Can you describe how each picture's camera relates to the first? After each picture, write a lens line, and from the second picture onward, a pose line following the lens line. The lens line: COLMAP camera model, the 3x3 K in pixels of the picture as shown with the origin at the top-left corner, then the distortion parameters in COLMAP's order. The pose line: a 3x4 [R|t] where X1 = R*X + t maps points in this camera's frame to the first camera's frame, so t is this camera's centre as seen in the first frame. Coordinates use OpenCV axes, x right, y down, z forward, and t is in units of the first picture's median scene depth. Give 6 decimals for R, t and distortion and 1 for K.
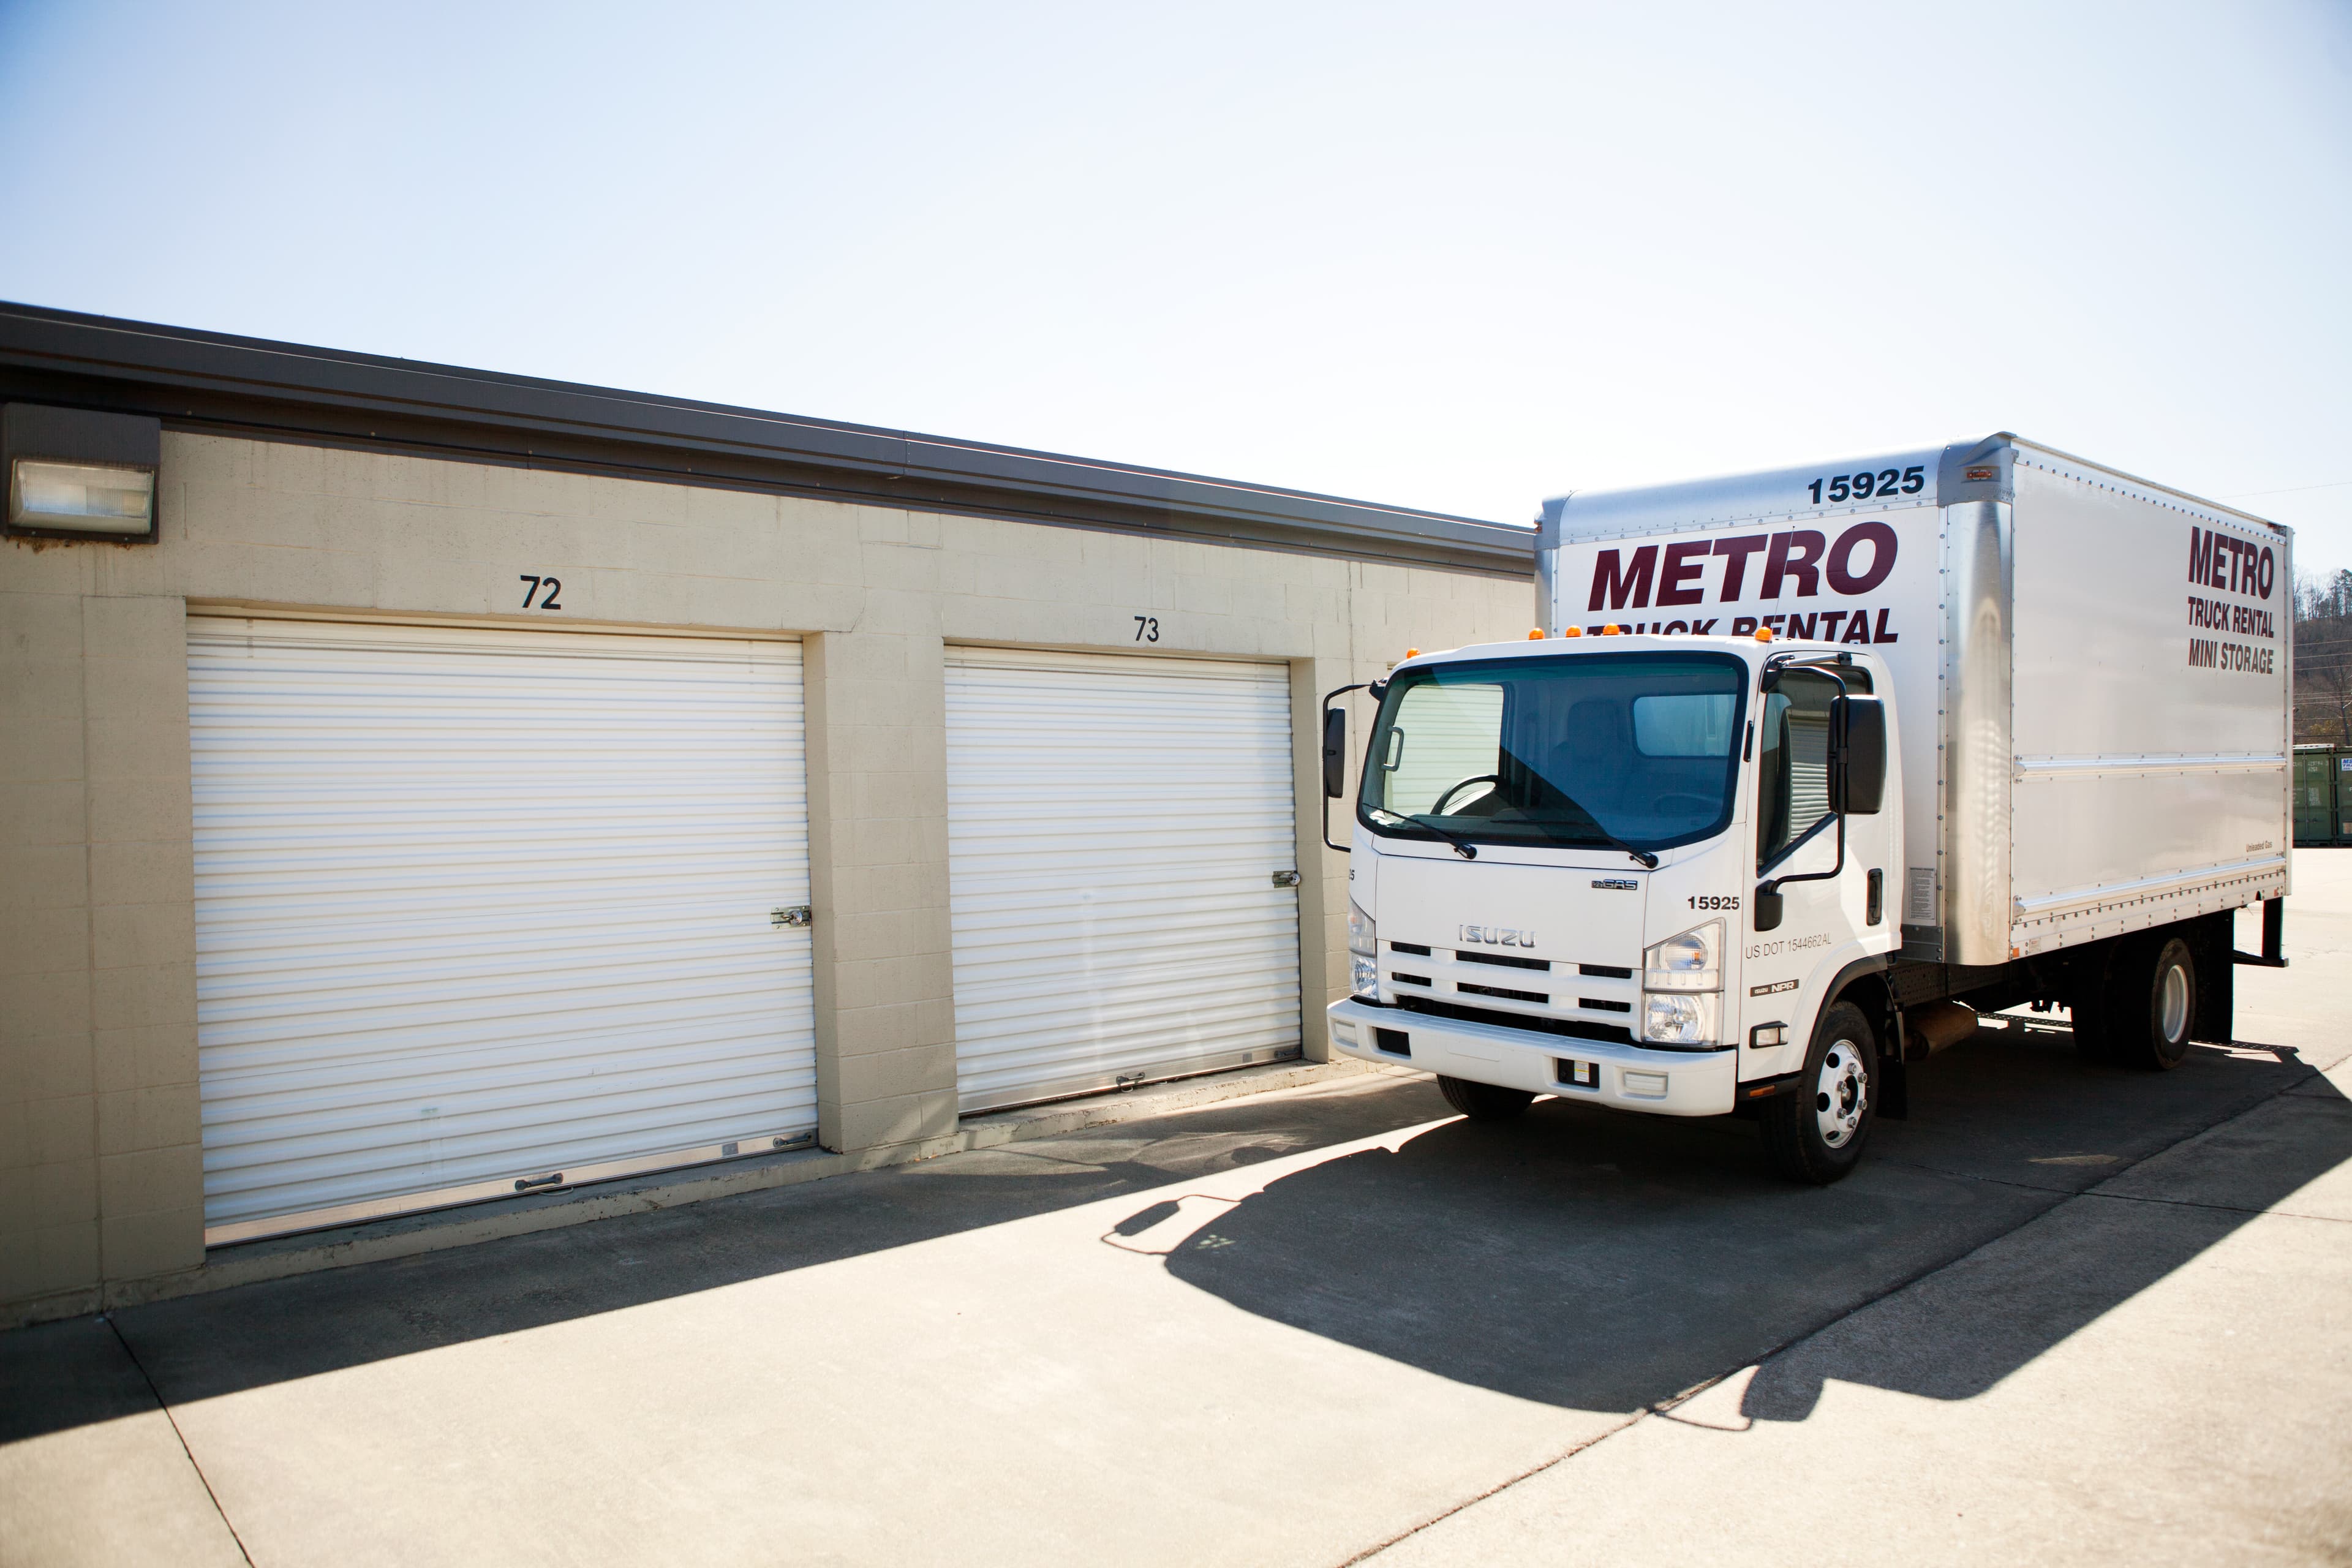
lens RADIAL K [[1630.4, 0, 1176.0], [0, 1630.4, 784.0], [0, 0, 1]] dist [-0.106063, 0.090973]
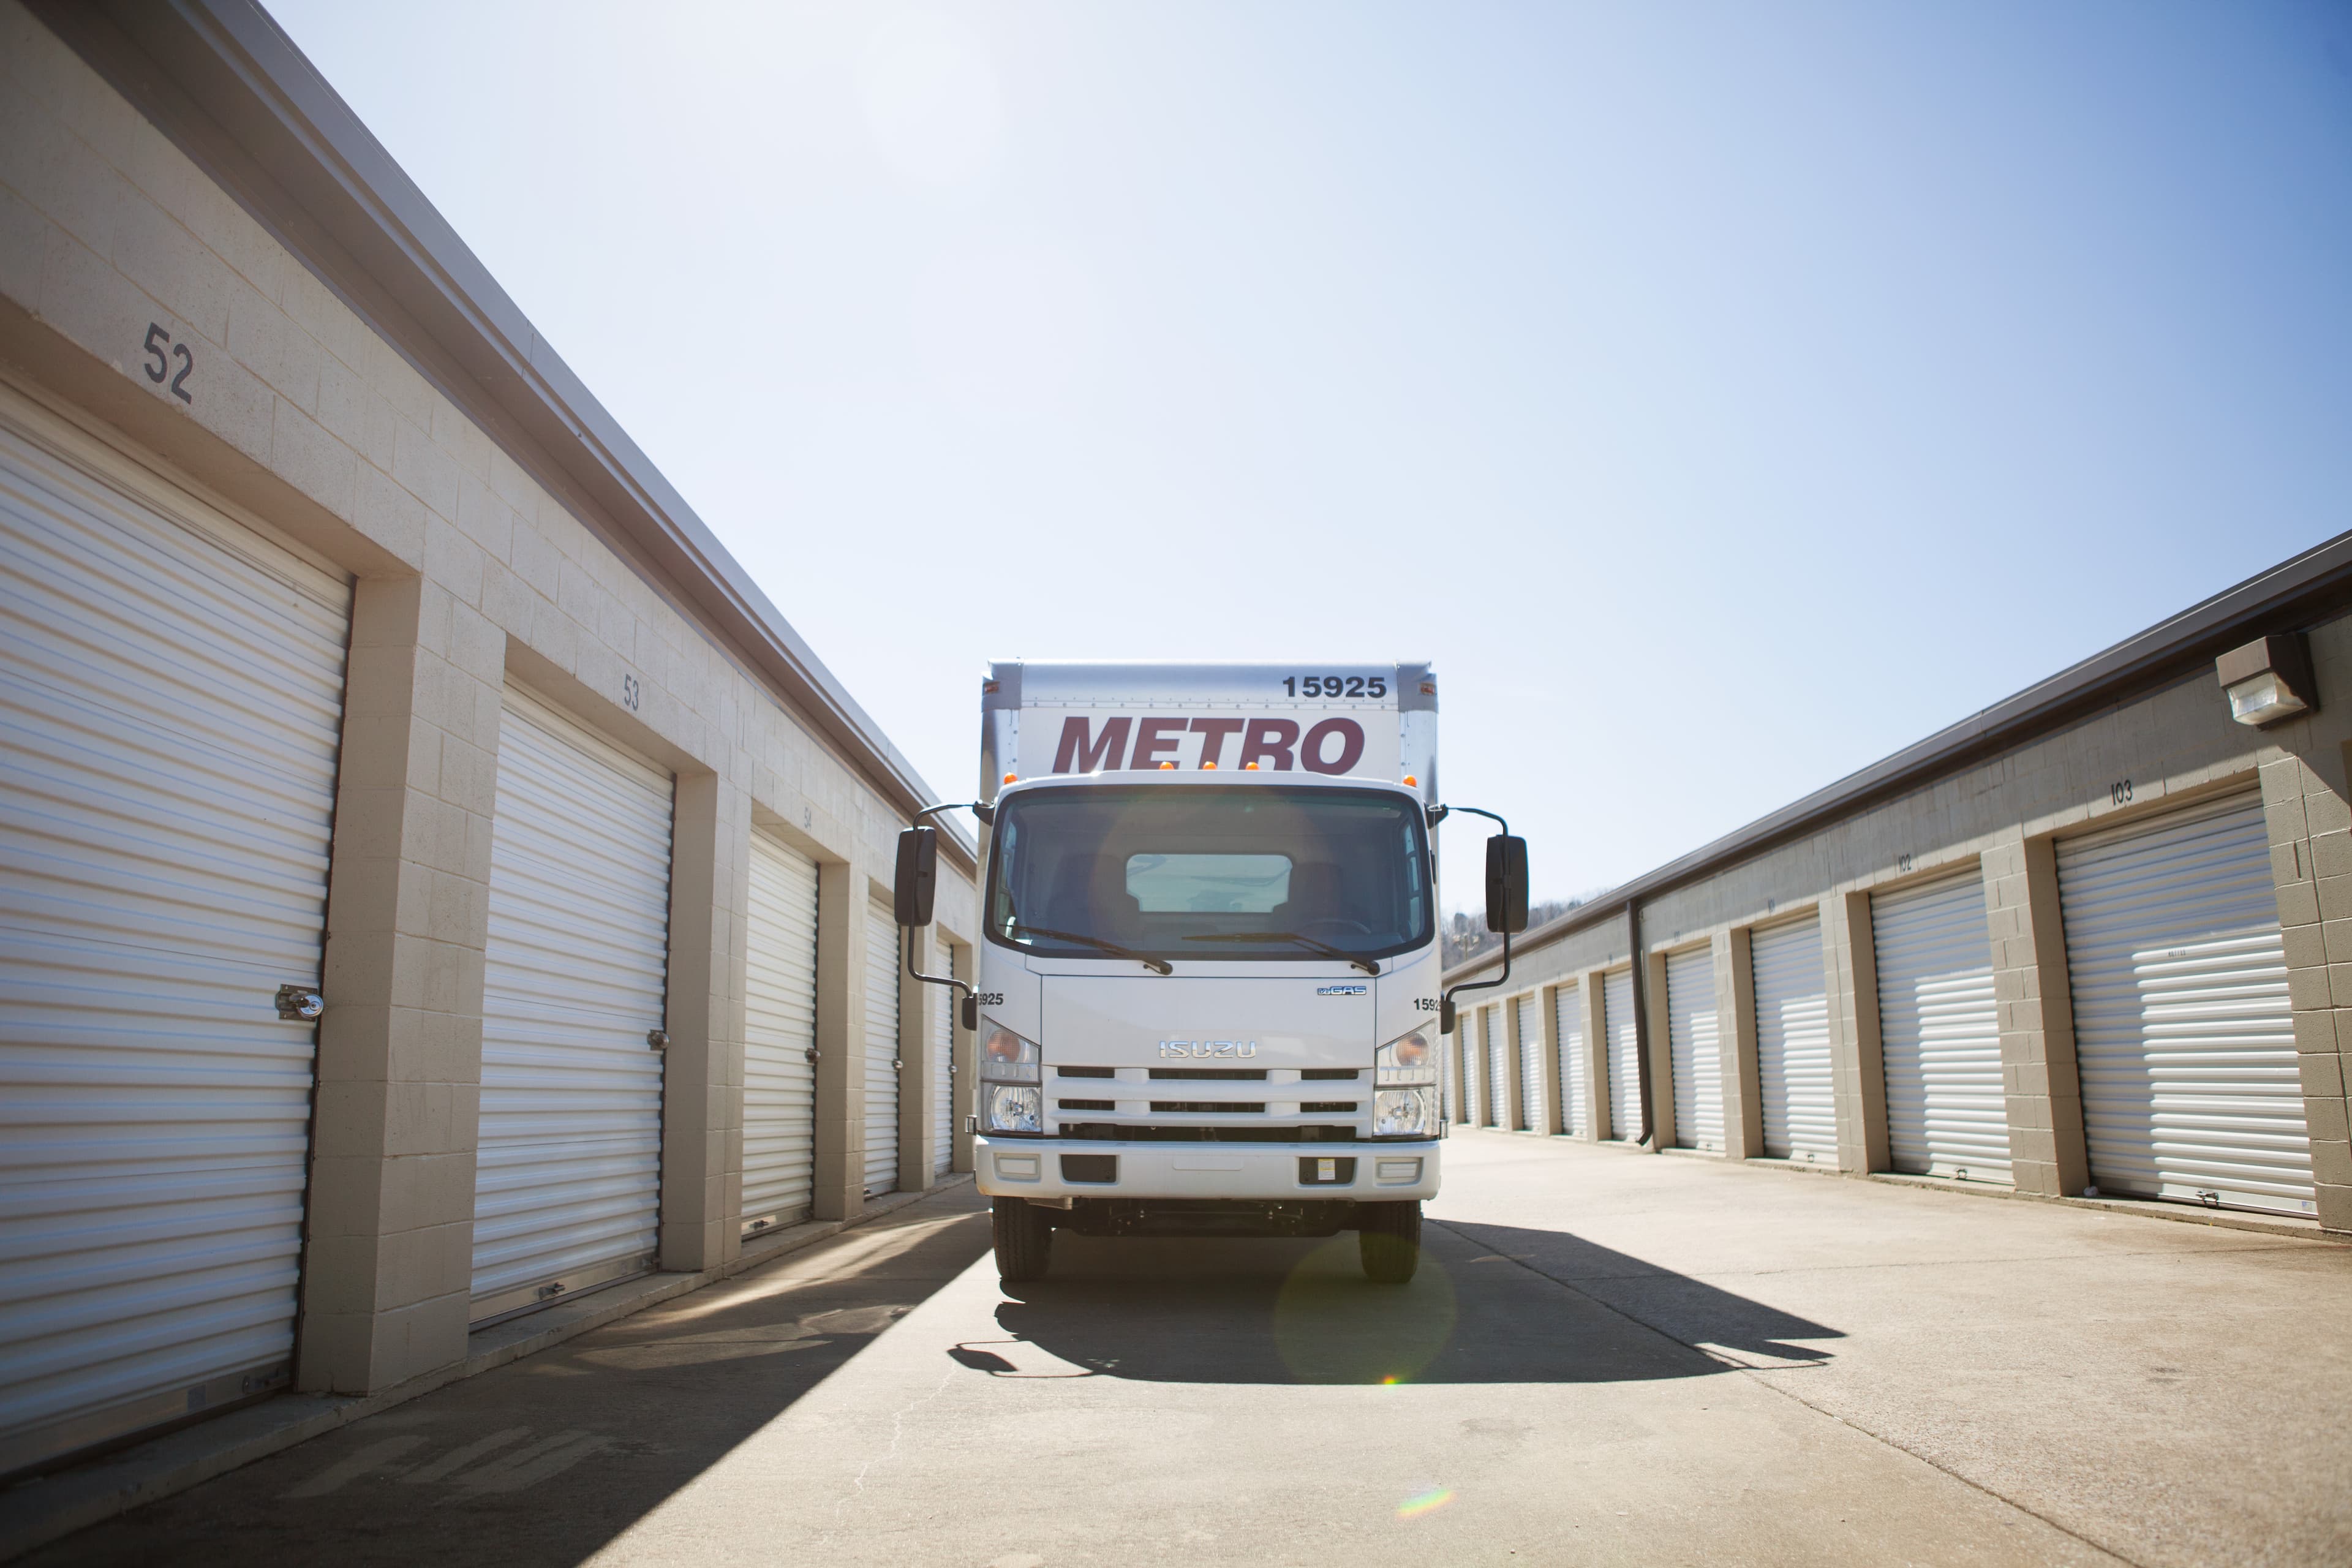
lens RADIAL K [[1691.1, 0, 1176.0], [0, 1691.1, 784.0], [0, 0, 1]] dist [-0.096929, 0.000773]
pose [[0.667267, 0.139435, 0.731651, -0.543709], [0.004302, 0.981583, -0.190990, 0.119710], [-0.744806, 0.130588, 0.654378, 0.283055]]
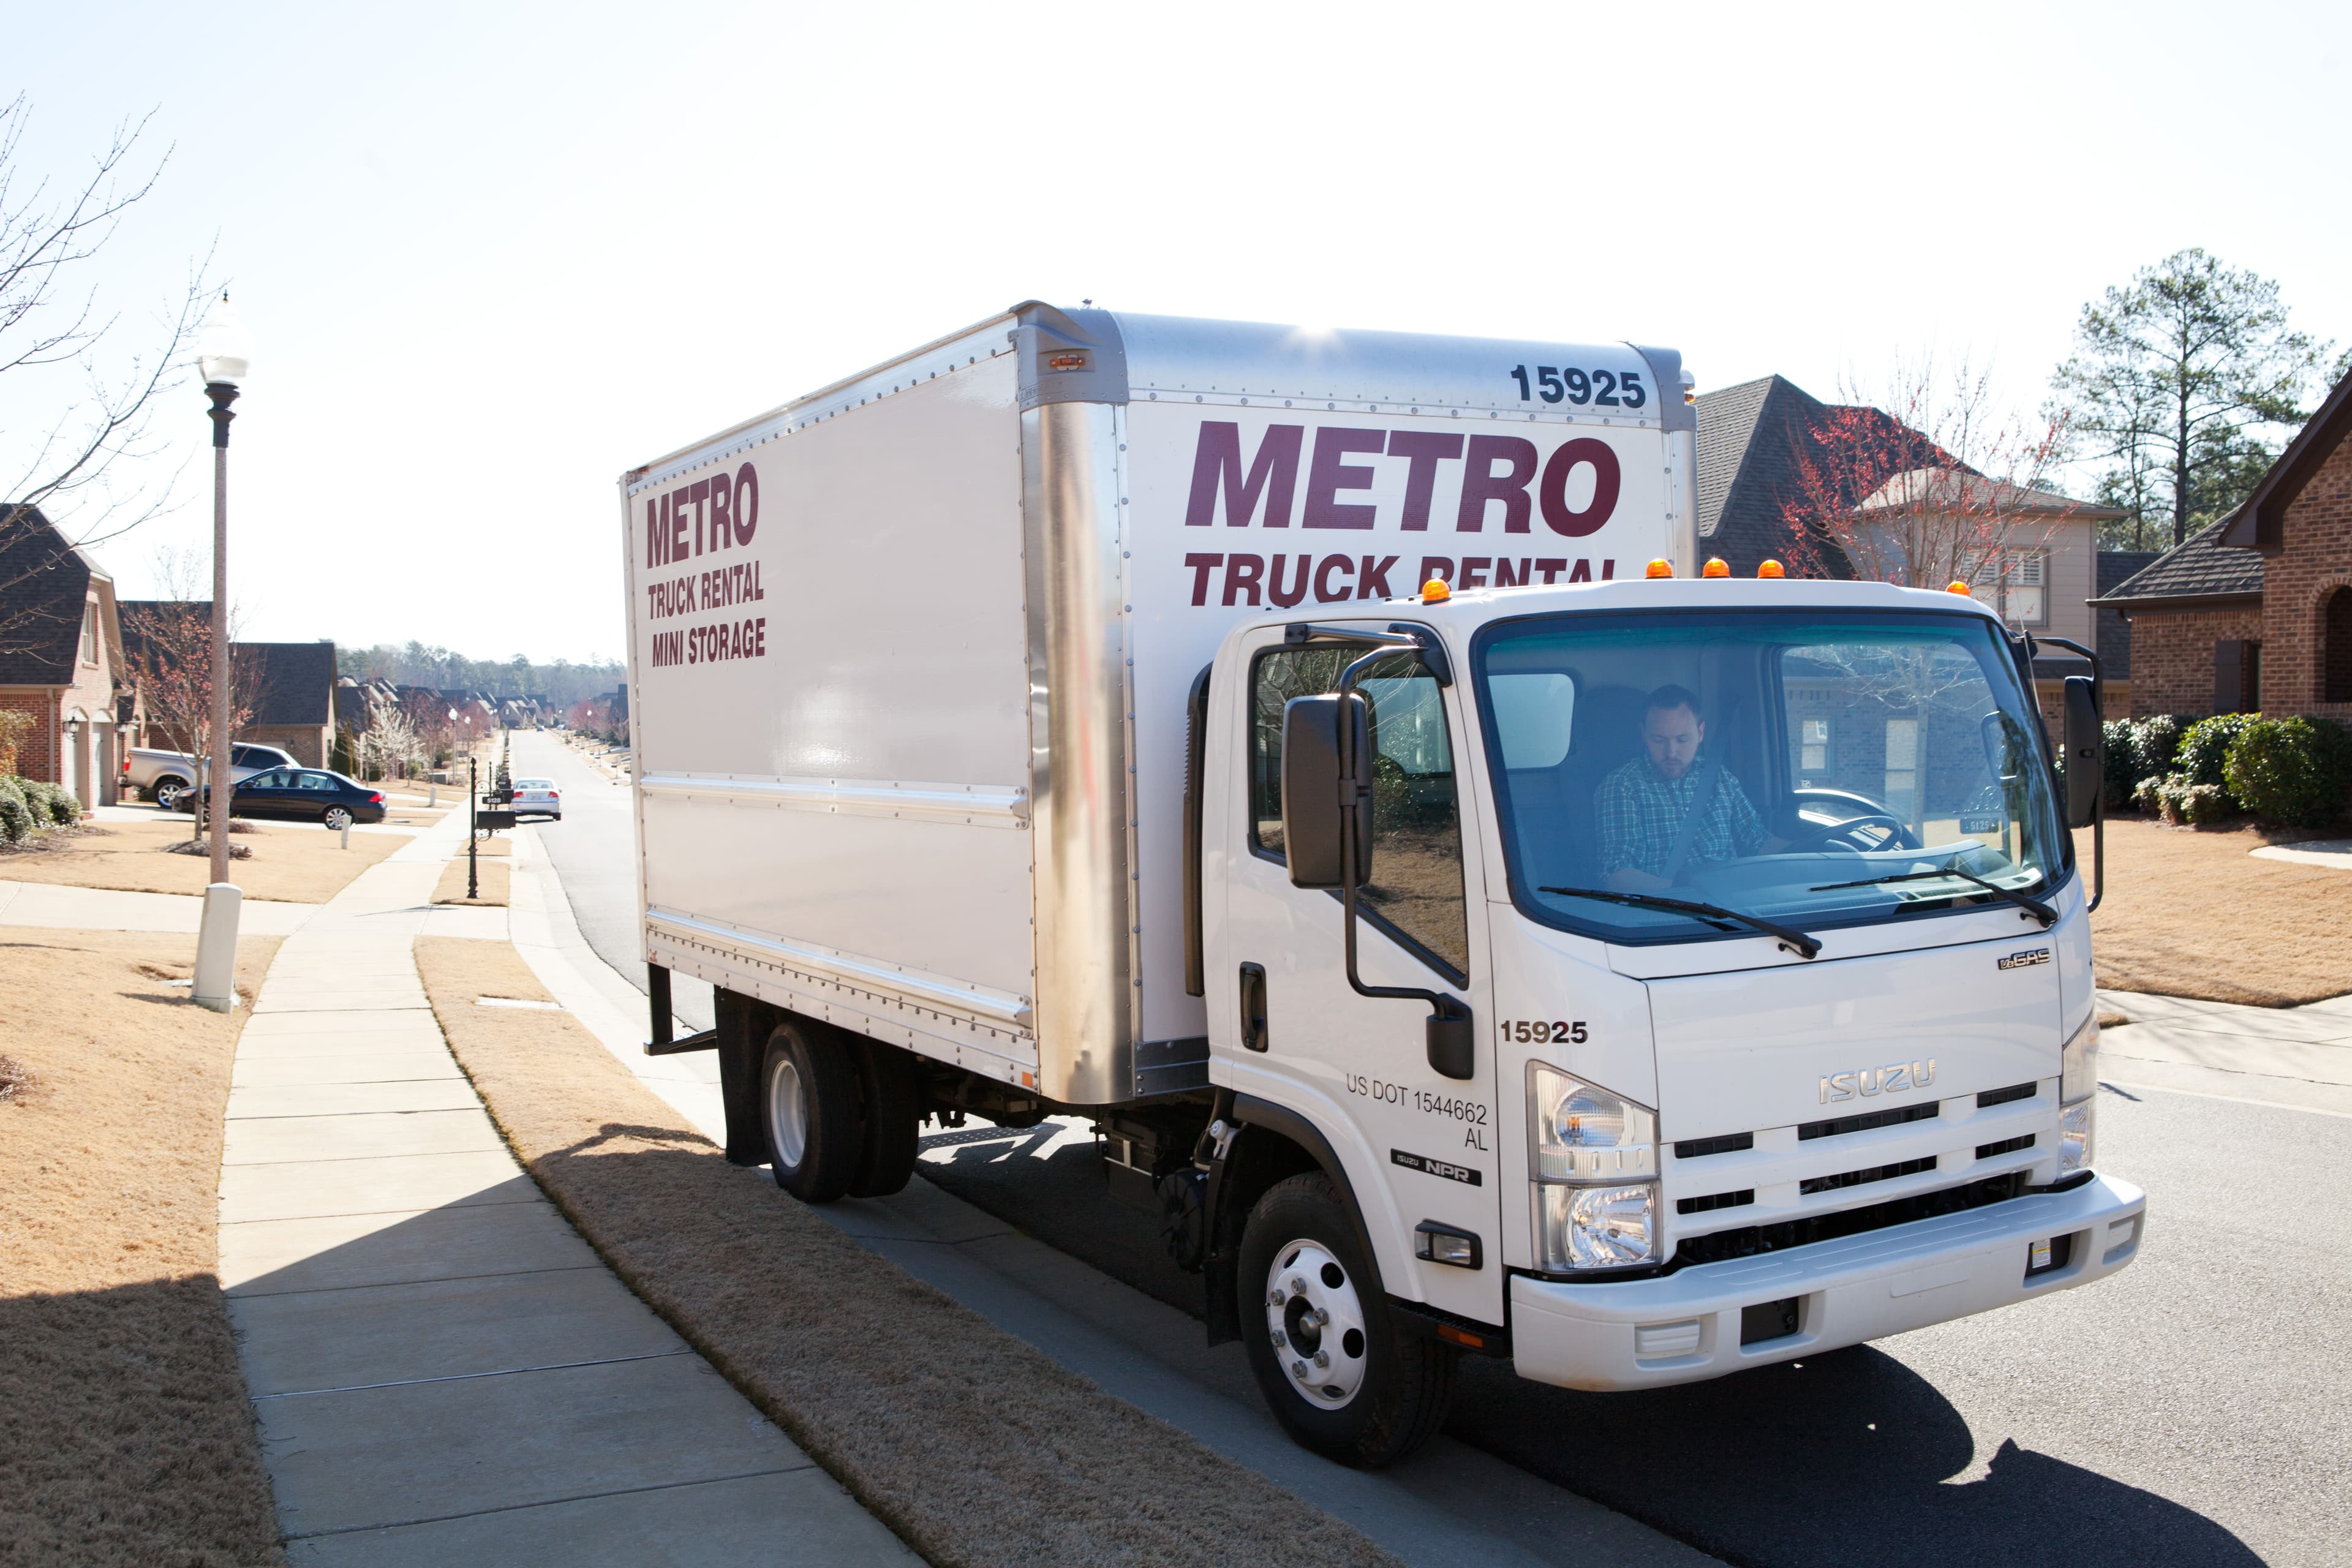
lens RADIAL K [[2166.1, 0, 1177.1], [0, 2166.1, 762.9], [0, 0, 1]] dist [-0.087312, 0.001233]
pose [[0.205428, -0.024613, 0.978363, -0.554059], [0.050897, 0.998600, 0.014435, -0.040894], [-0.977348, 0.046830, 0.206393, 0.982063]]
